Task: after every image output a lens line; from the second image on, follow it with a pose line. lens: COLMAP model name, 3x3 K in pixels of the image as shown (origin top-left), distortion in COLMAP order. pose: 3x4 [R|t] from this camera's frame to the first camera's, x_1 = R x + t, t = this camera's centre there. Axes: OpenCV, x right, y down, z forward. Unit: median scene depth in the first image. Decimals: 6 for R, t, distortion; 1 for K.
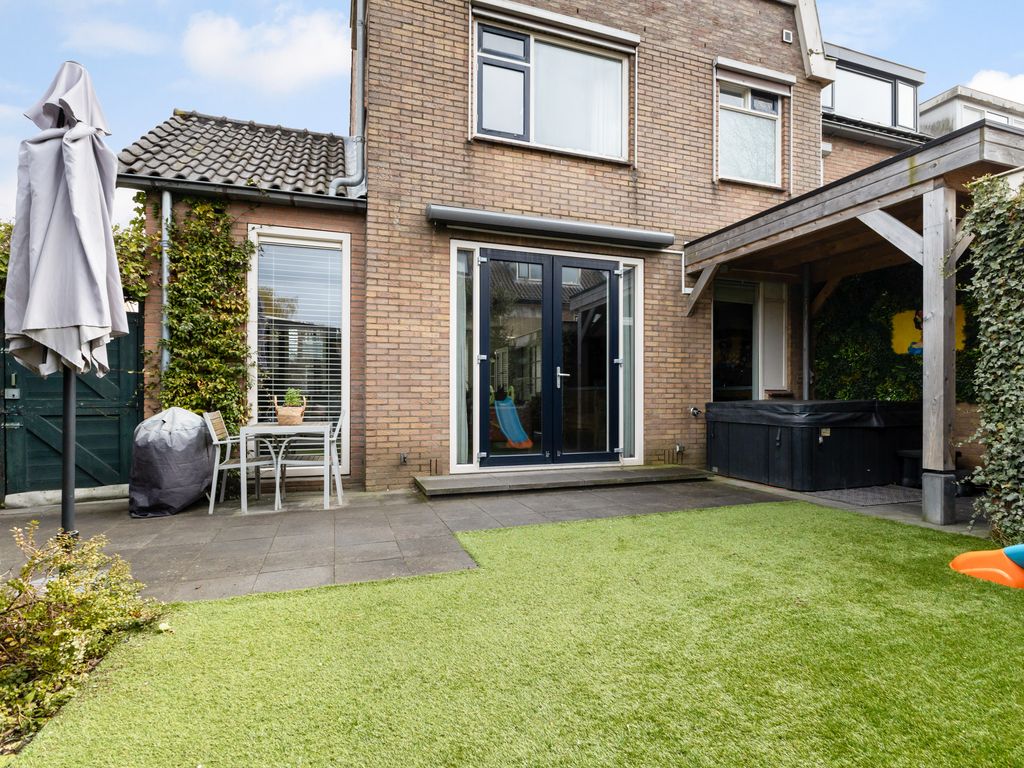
lens RADIAL K [[512.2, 0, 512.0], [0, 512.2, 384.0], [0, 0, 1]] dist [0.000218, -0.000049]
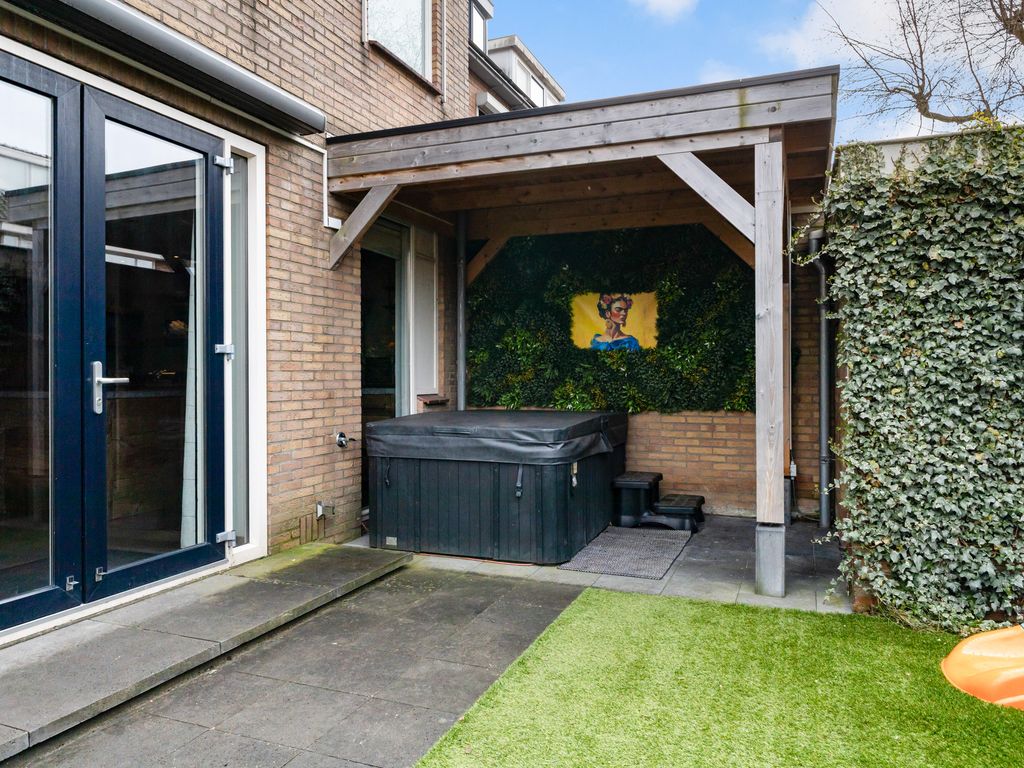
lens RADIAL K [[713.6, 0, 513.7], [0, 713.6, 366.2], [0, 0, 1]] dist [0.008089, 0.001187]
pose [[0.656382, 0.003417, 0.754421, -0.114084], [-0.011513, 0.999919, 0.005489, -0.034176], [-0.754341, -0.012289, 0.656368, 0.351781]]
